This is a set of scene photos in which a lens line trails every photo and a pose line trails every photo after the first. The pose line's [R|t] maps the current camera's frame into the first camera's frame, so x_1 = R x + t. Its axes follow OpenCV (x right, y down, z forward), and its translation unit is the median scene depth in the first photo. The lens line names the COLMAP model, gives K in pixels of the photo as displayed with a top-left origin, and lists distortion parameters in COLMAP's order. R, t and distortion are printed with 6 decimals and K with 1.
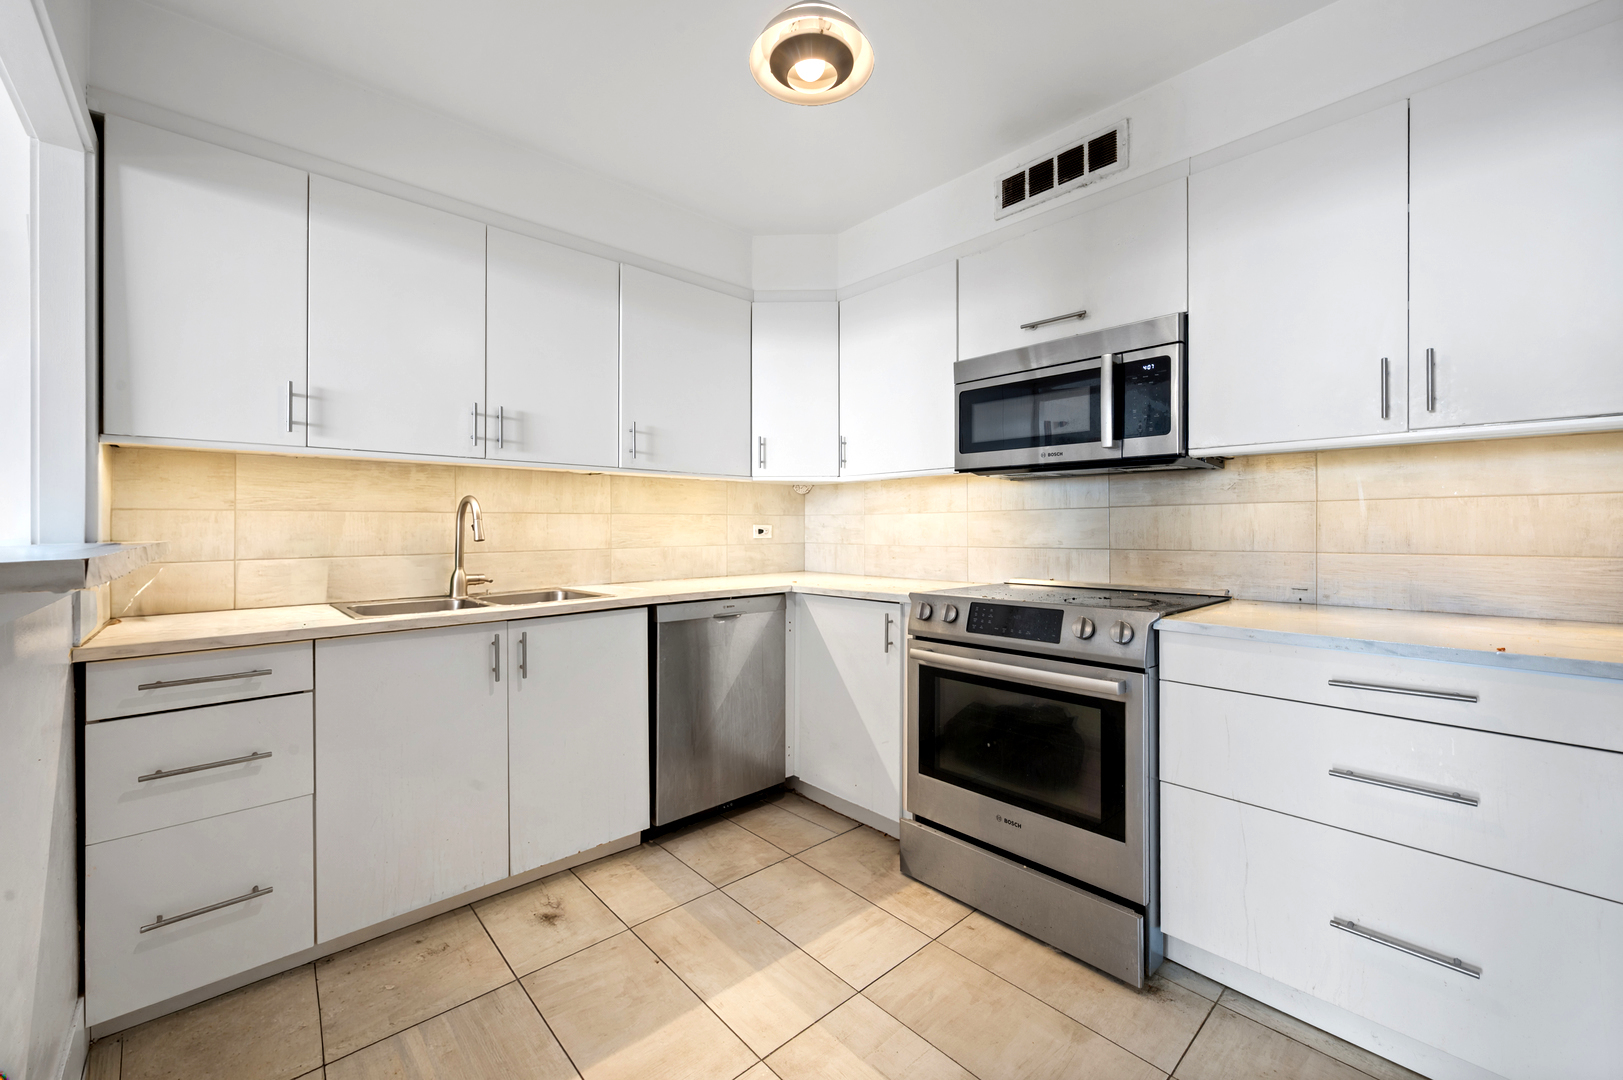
lens RADIAL K [[652.0, 0, 820.0], [0, 652.0, 524.2], [0, 0, 1]] dist [0.001406, -0.000283]
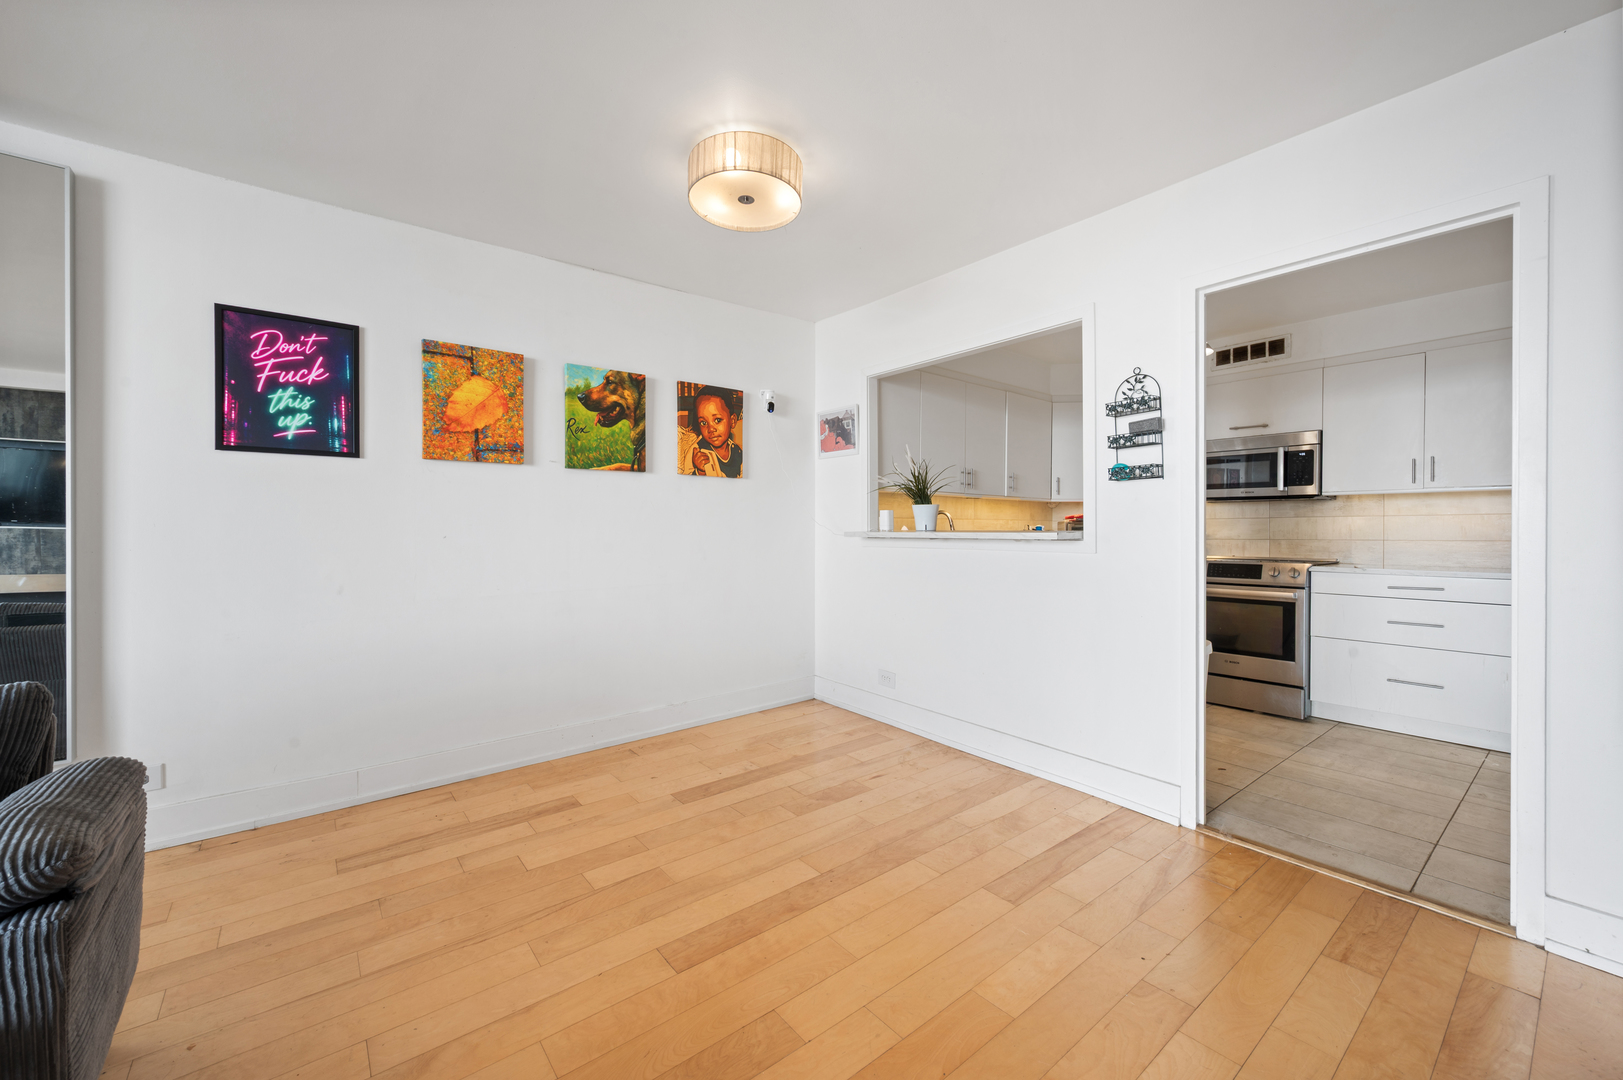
lens RADIAL K [[652.0, 0, 809.9], [0, 652.0, 534.5], [0, 0, 1]] dist [0.001406, -0.000283]
pose [[0.997655, 0.007099, -0.068074, -0.983181], [-0.006589, 0.999949, 0.007711, 0.021191], [0.068125, -0.007244, 0.997650, -1.282252]]
